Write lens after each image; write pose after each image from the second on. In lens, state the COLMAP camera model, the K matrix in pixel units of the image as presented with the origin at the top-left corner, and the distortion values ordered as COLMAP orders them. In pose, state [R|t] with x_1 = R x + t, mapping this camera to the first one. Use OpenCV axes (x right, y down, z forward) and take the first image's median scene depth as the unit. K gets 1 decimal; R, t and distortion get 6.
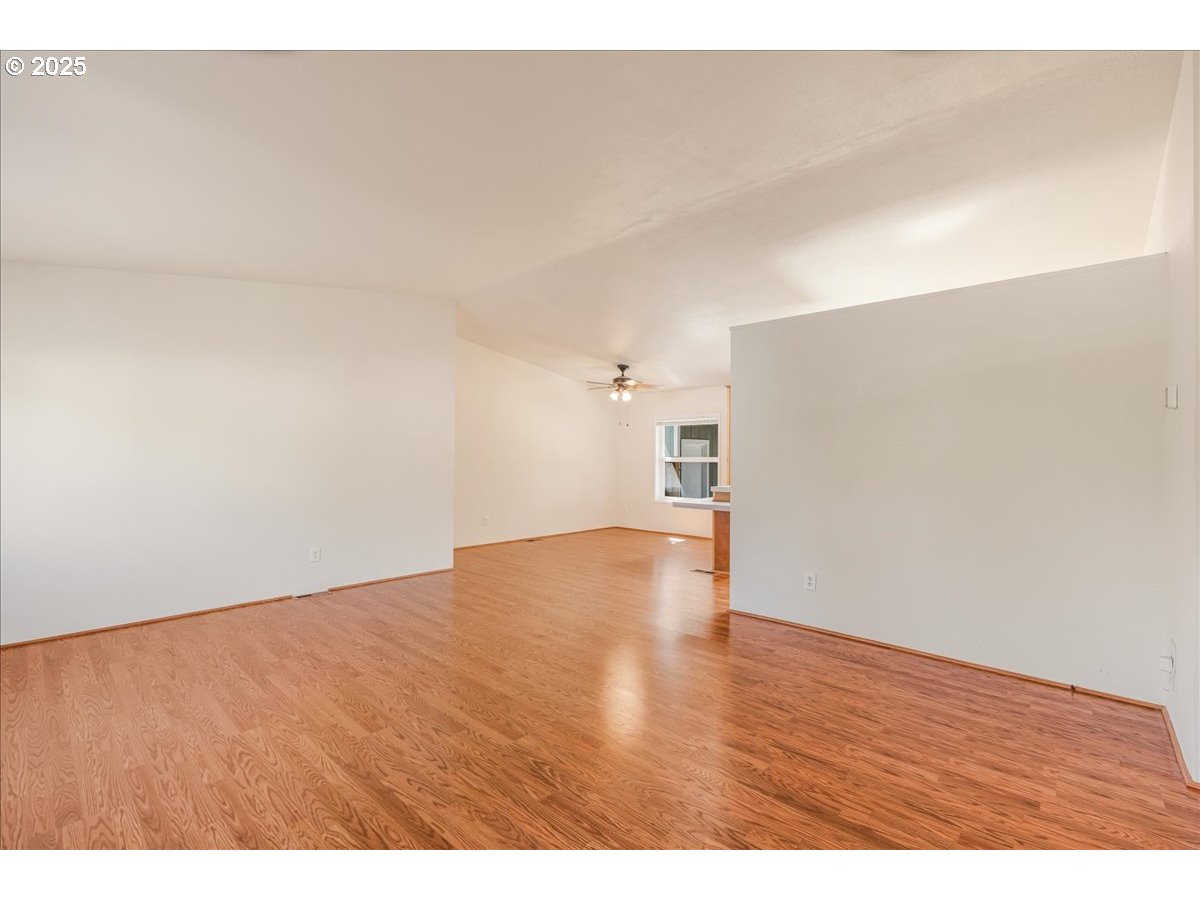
lens RADIAL K [[534.8, 0, 600.0], [0, 534.8, 450.0], [0, 0, 1]] dist [0.000699, -0.000352]
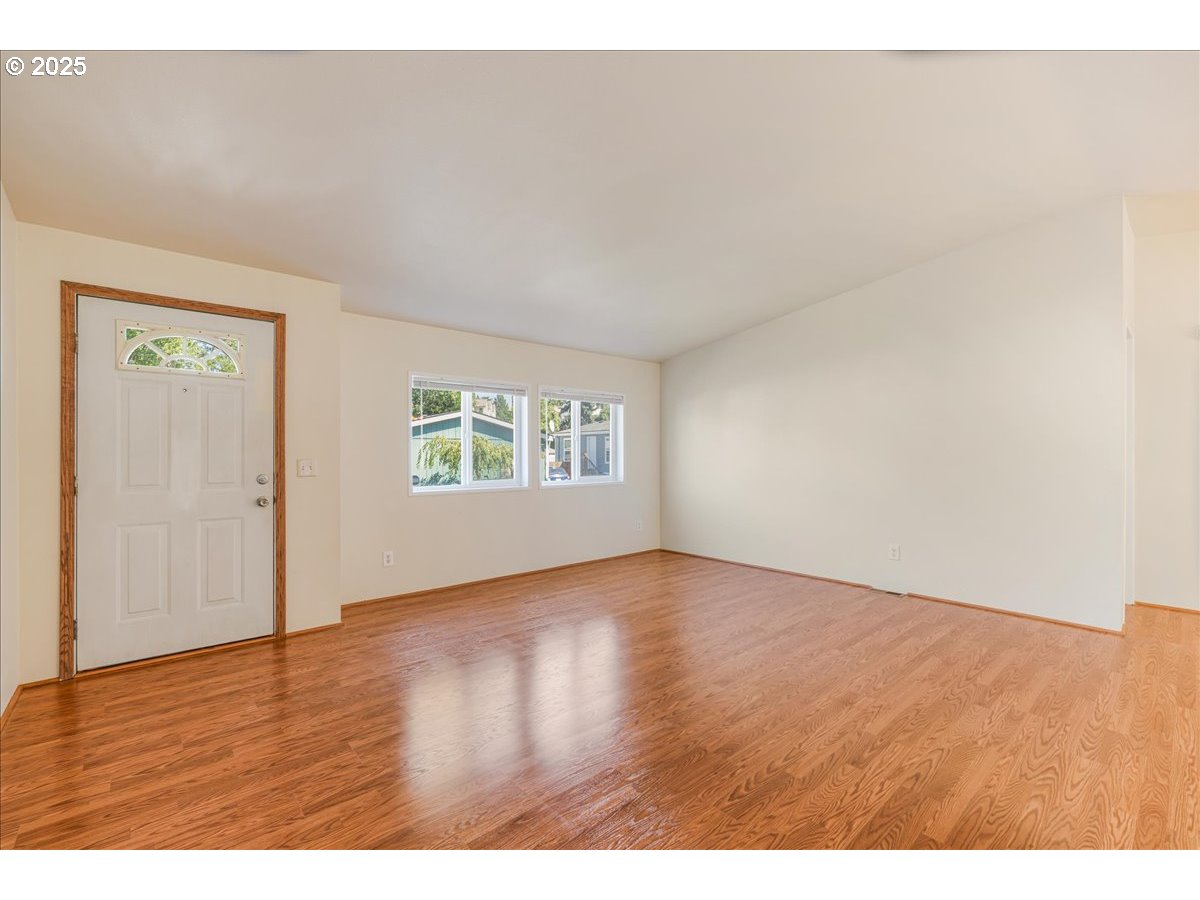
lens RADIAL K [[517.9, 0, 594.2], [0, 517.9, 455.7], [0, 0, 1]] dist [-0.003839, -0.000056]
pose [[-0.113213, 0.002221, -0.993568, 0.729270], [0.016184, 0.999869, 0.000391, 0.016739], [0.993439, -0.016036, -0.113235, 0.895906]]
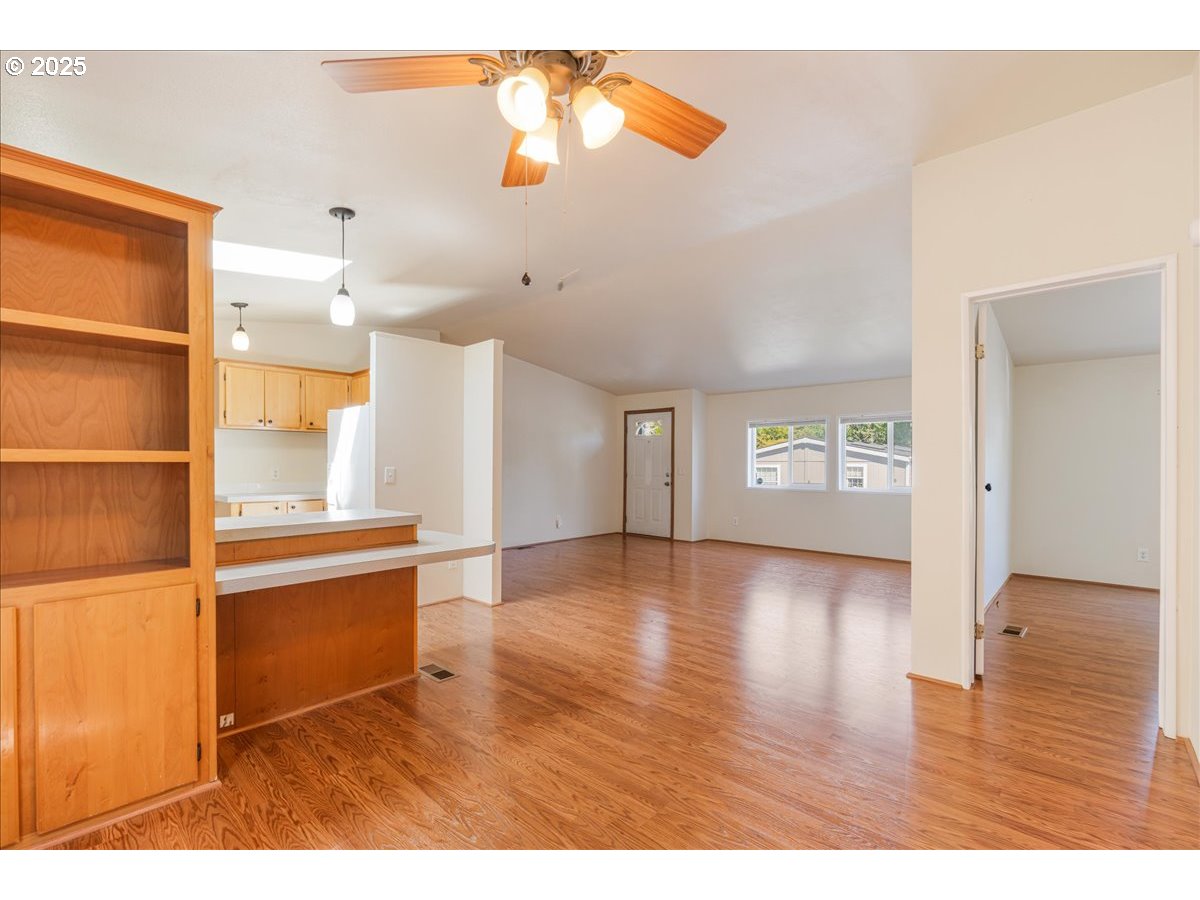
lens RADIAL K [[525.0, 0, 601.5], [0, 525.0, 461.2], [0, 0, 1]] dist [-0.000317, 0.000122]
pose [[-0.999981, -0.006148, -0.000226, 0.058696], [-0.006141, 0.999732, -0.022302, 0.047924], [0.000363, -0.022301, -0.999751, 2.900028]]
